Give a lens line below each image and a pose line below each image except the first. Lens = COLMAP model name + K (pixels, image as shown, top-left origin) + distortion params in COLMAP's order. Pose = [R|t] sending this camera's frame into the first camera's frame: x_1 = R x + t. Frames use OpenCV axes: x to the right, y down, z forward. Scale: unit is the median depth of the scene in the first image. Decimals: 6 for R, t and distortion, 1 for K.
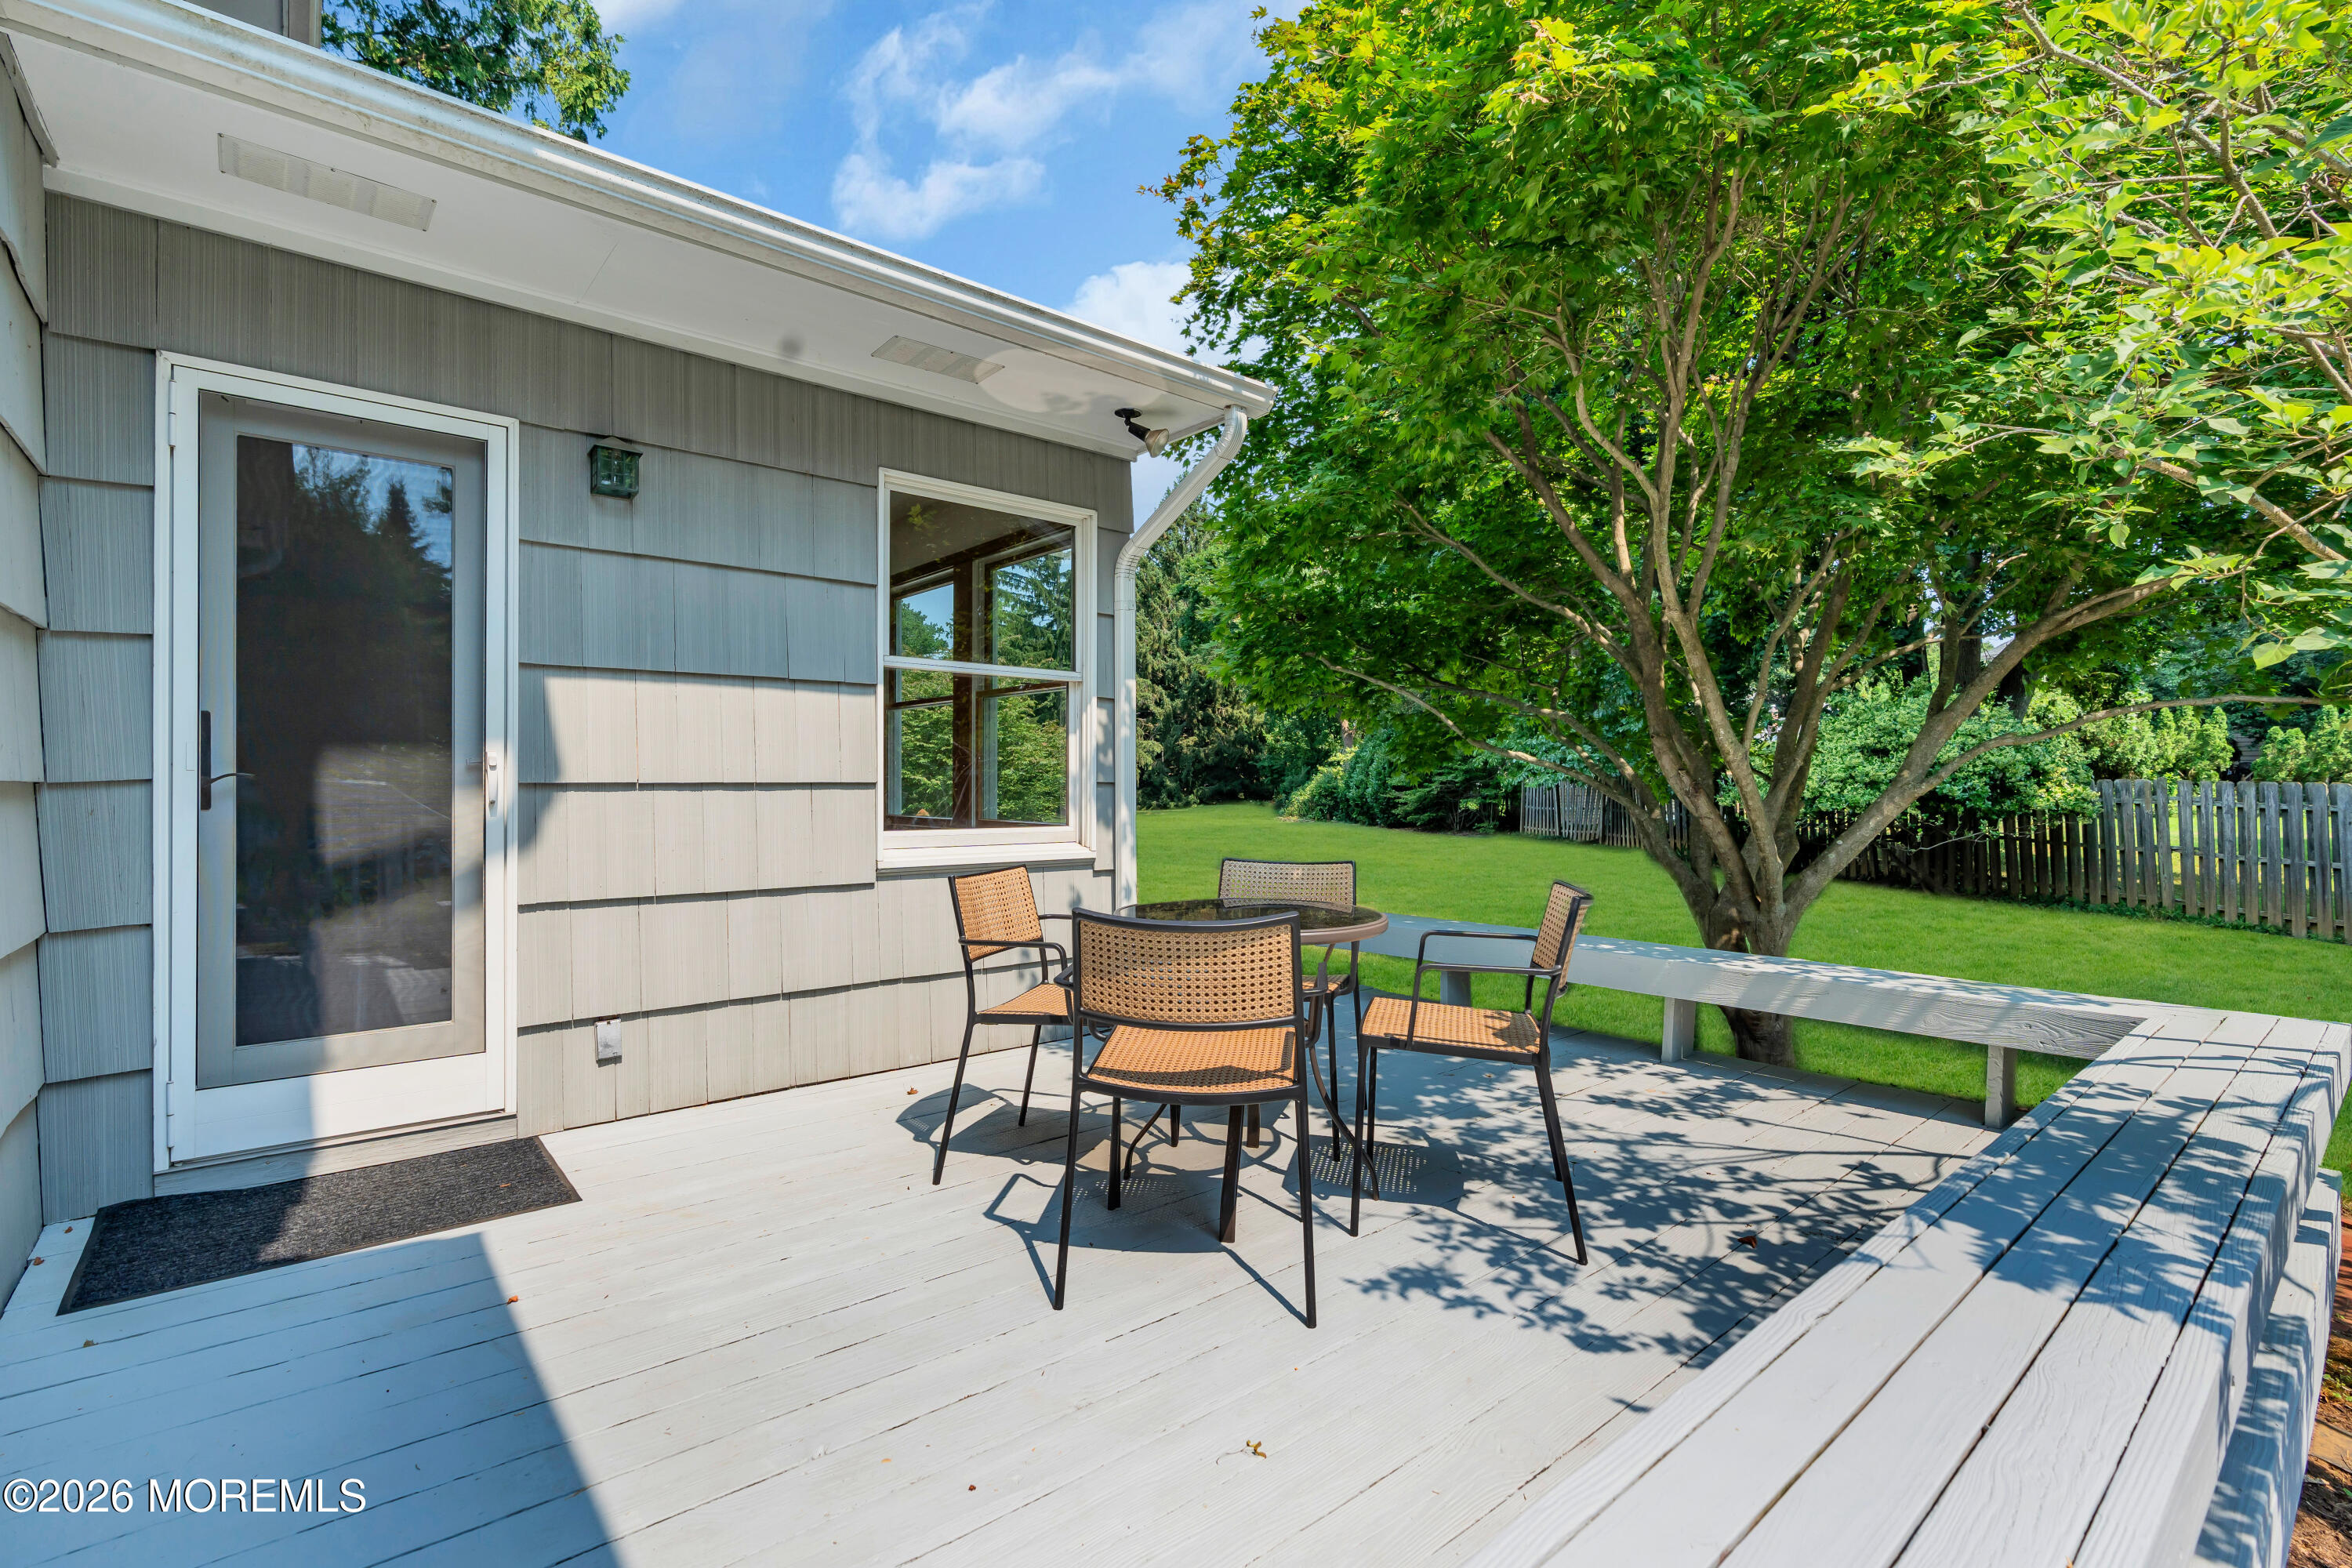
lens RADIAL K [[1071.5, 0, 1181.8], [0, 1071.5, 778.0], [0, 0, 1]] dist [0.000314, 0.000723]
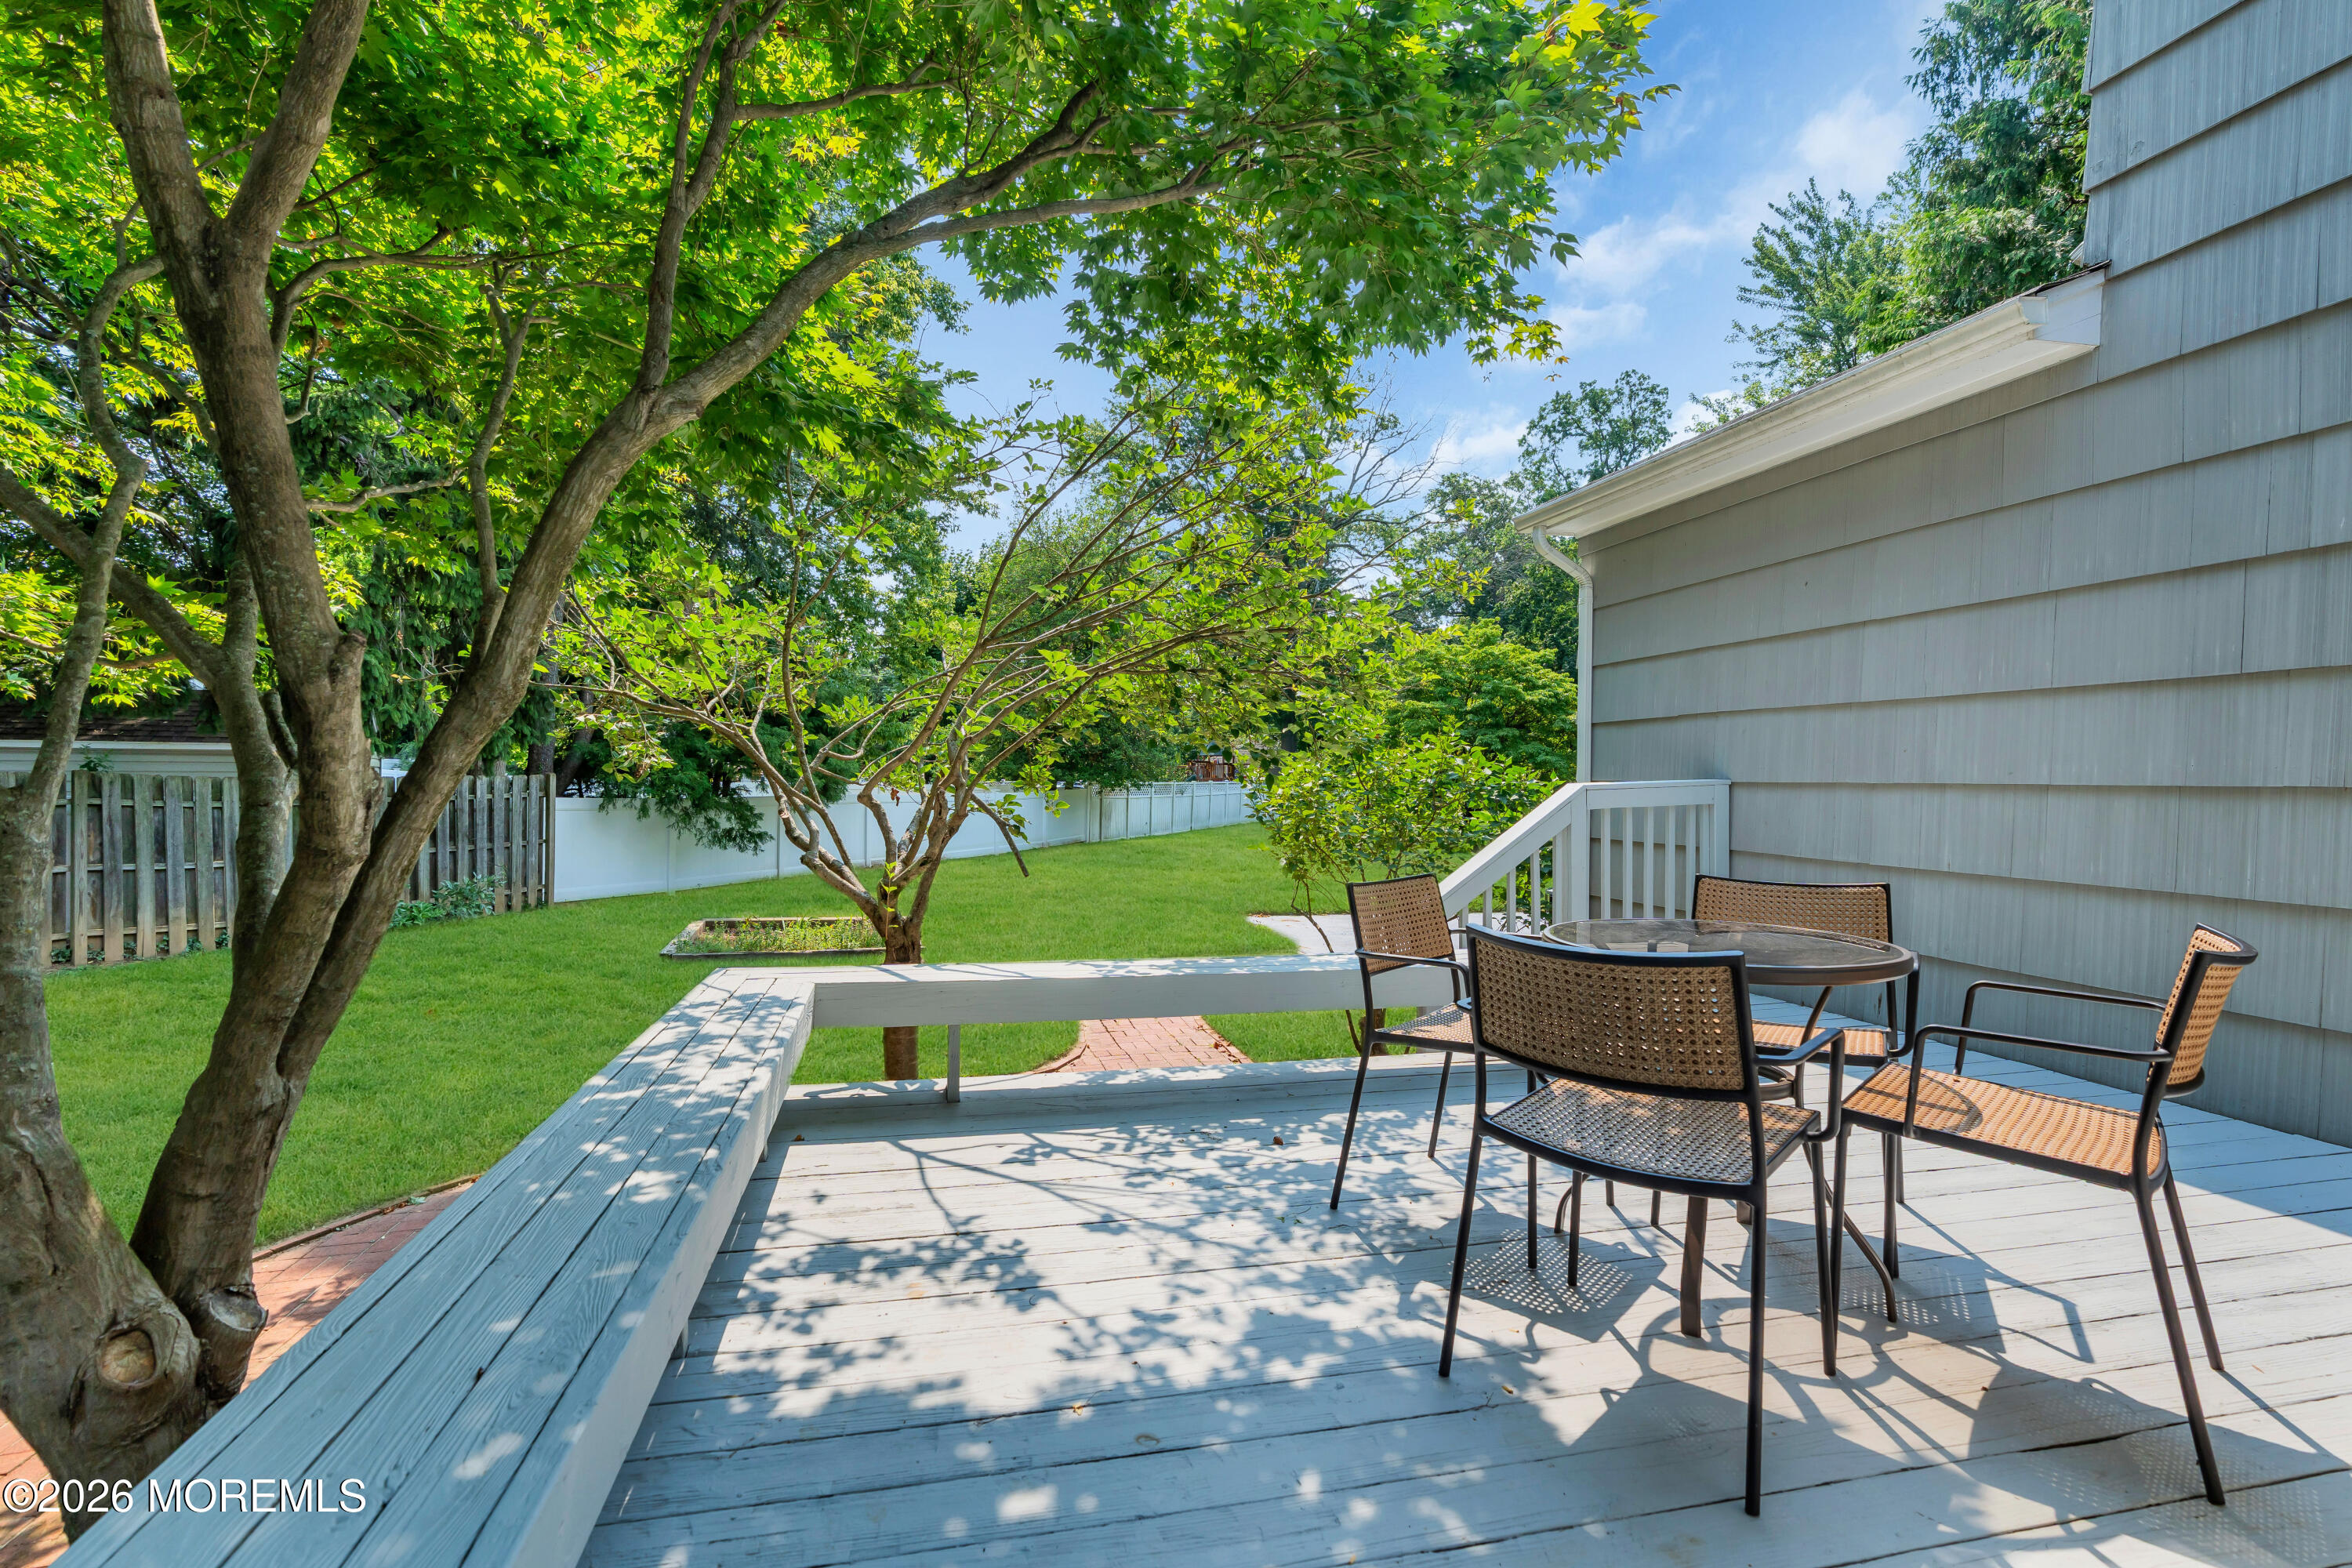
lens RADIAL K [[1071.5, 0, 1181.8], [0, 1071.5, 778.0], [0, 0, 1]] dist [0.000314, 0.000723]
pose [[-0.888549, -0.015765, 0.458510, 0.048445], [-0.016461, 0.999861, 0.002477, 0.001886], [-0.458486, -0.005346, -0.888686, 1.747328]]
